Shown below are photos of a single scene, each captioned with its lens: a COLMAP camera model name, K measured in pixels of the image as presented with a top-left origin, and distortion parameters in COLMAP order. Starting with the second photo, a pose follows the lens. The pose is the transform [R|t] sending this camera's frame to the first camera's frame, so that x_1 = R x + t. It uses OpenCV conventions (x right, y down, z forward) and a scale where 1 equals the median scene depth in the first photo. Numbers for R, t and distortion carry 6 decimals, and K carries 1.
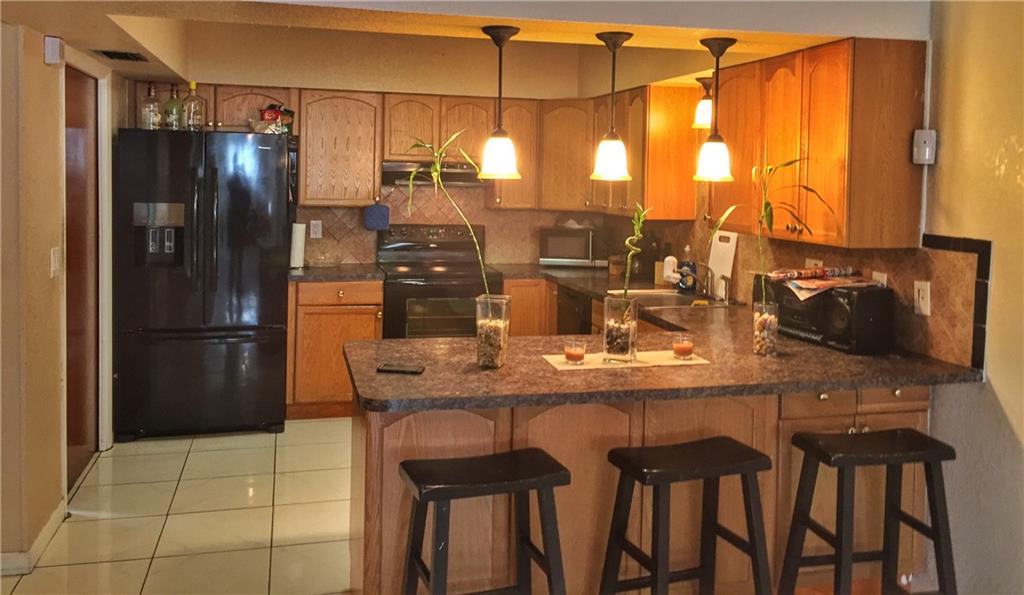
lens RADIAL K [[910.5, 0, 514.1], [0, 910.5, 210.3], [0, 0, 1]] dist [0.047800, -0.000464]
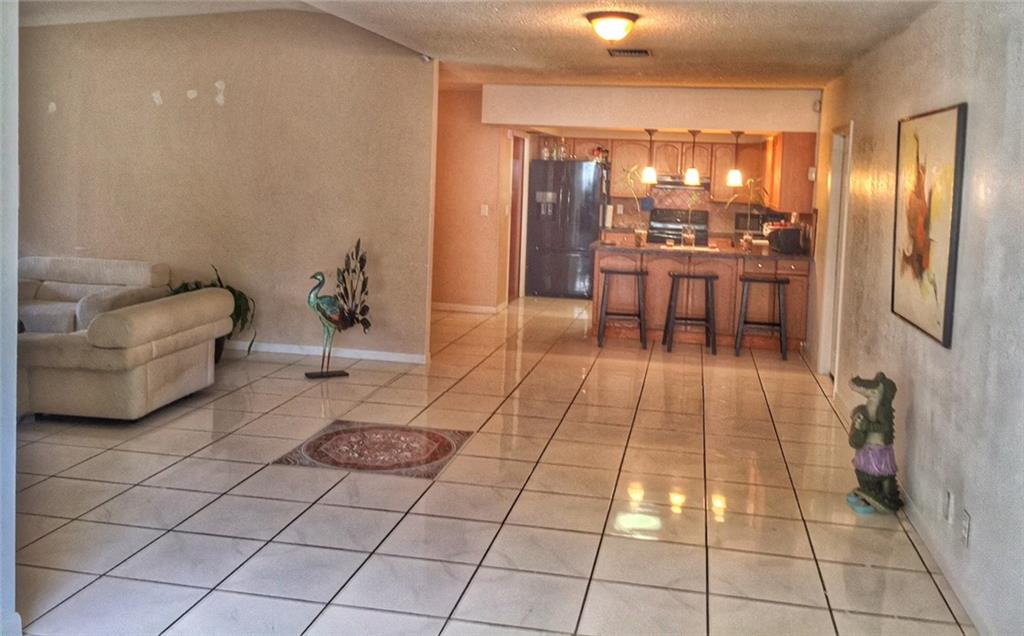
lens RADIAL K [[959.6, 0, 512.0], [0, 959.6, 318.0], [0, 0, 1]] dist [0.000163, -0.000138]
pose [[0.905750, 0.081287, -0.415944, 0.541629], [-0.041080, 0.993652, 0.104732, 0.055445], [0.421817, -0.077774, 0.903339, -1.191748]]
